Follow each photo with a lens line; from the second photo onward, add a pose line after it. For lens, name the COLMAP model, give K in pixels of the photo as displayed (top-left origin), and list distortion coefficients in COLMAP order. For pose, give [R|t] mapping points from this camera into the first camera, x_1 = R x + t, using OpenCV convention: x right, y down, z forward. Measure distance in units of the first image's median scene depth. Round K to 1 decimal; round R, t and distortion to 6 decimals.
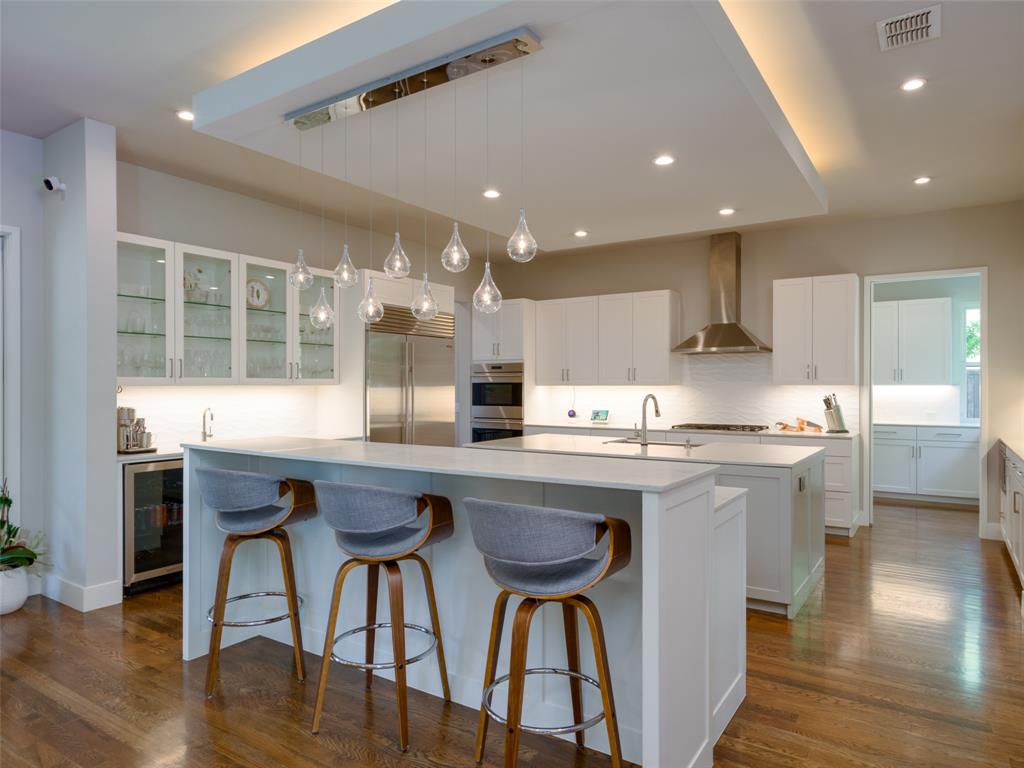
lens RADIAL K [[652.9, 0, 512.0], [0, 652.9, 384.0], [0, 0, 1]] dist [0.000527, -0.000535]
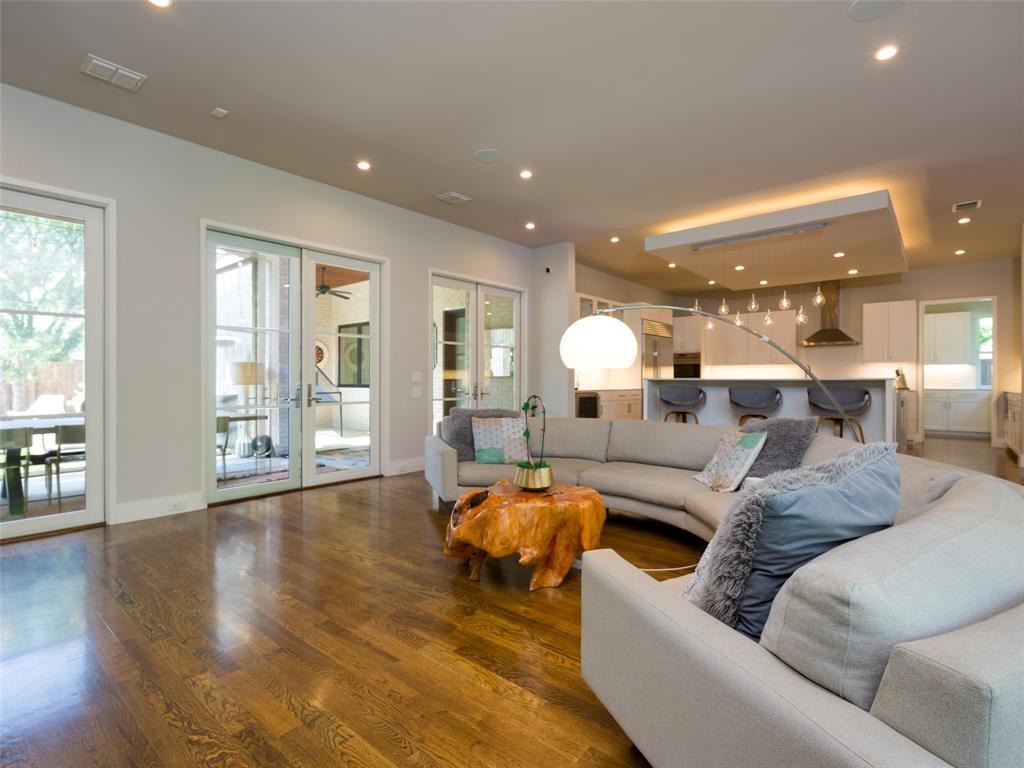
lens RADIAL K [[509.5, 0, 512.0], [0, 509.5, 384.0], [0, 0, 1]] dist [-0.000055, -0.000188]
pose [[0.992595, 0.003067, -0.121433, -0.378181], [-0.001957, 0.999955, 0.009259, 0.047755], [0.121456, -0.008953, 0.992556, -0.490196]]
